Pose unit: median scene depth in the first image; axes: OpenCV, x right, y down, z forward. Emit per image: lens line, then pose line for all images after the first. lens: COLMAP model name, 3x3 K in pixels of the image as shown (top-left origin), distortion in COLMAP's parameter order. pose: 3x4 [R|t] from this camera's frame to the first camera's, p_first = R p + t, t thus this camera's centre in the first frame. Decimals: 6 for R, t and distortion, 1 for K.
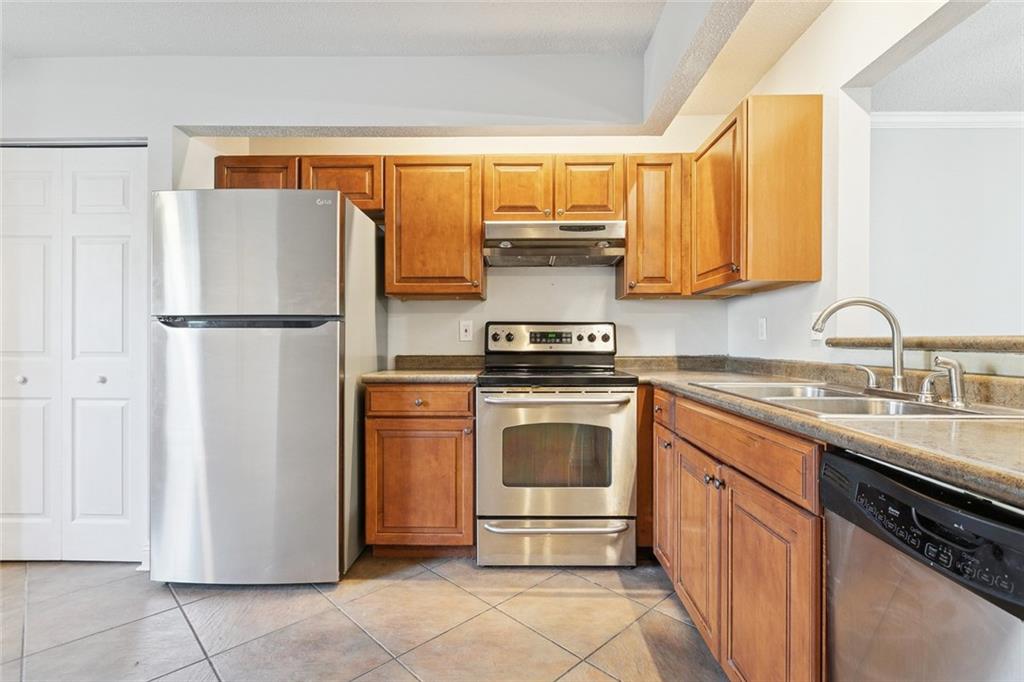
lens RADIAL K [[488.6, 0, 509.0], [0, 488.6, 344.9], [0, 0, 1]] dist [0.001897, 0.000510]
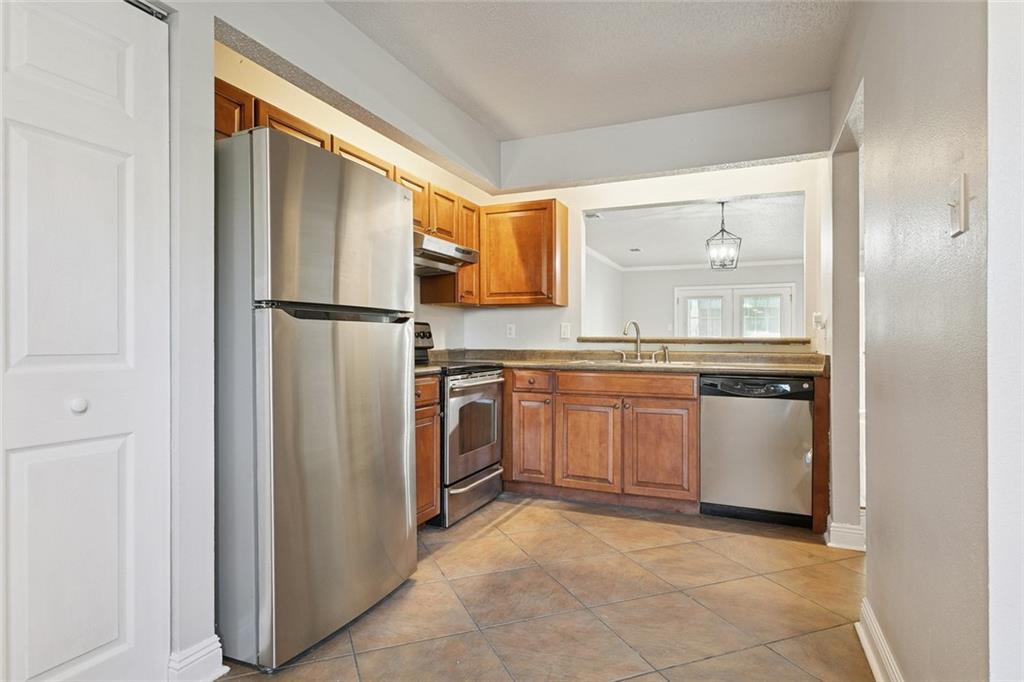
lens RADIAL K [[561.7, 0, 514.4], [0, 561.7, 339.8], [0, 0, 1]] dist [-0.005143, -0.000102]
pose [[0.377800, 0.001609, 0.925886, -1.852659], [0.002034, 0.999995, -0.002567, 0.000880], [-0.925885, 0.002853, 0.377795, 0.487821]]
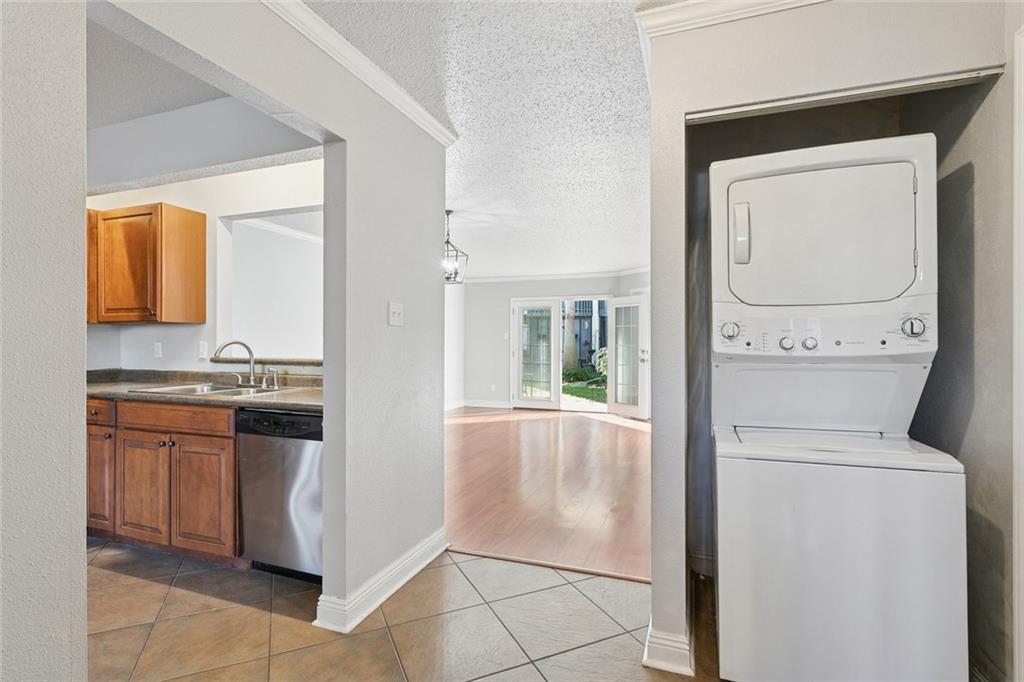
lens RADIAL K [[488.6, 0, 516.2], [0, 488.6, 339.9], [0, 0, 1]] dist [0.001897, 0.000510]
pose [[0.325920, -0.000334, 0.945397, -0.797686], [0.005910, 0.999981, -0.001684, -0.083678], [-0.945379, 0.006136, 0.325916, -0.740527]]
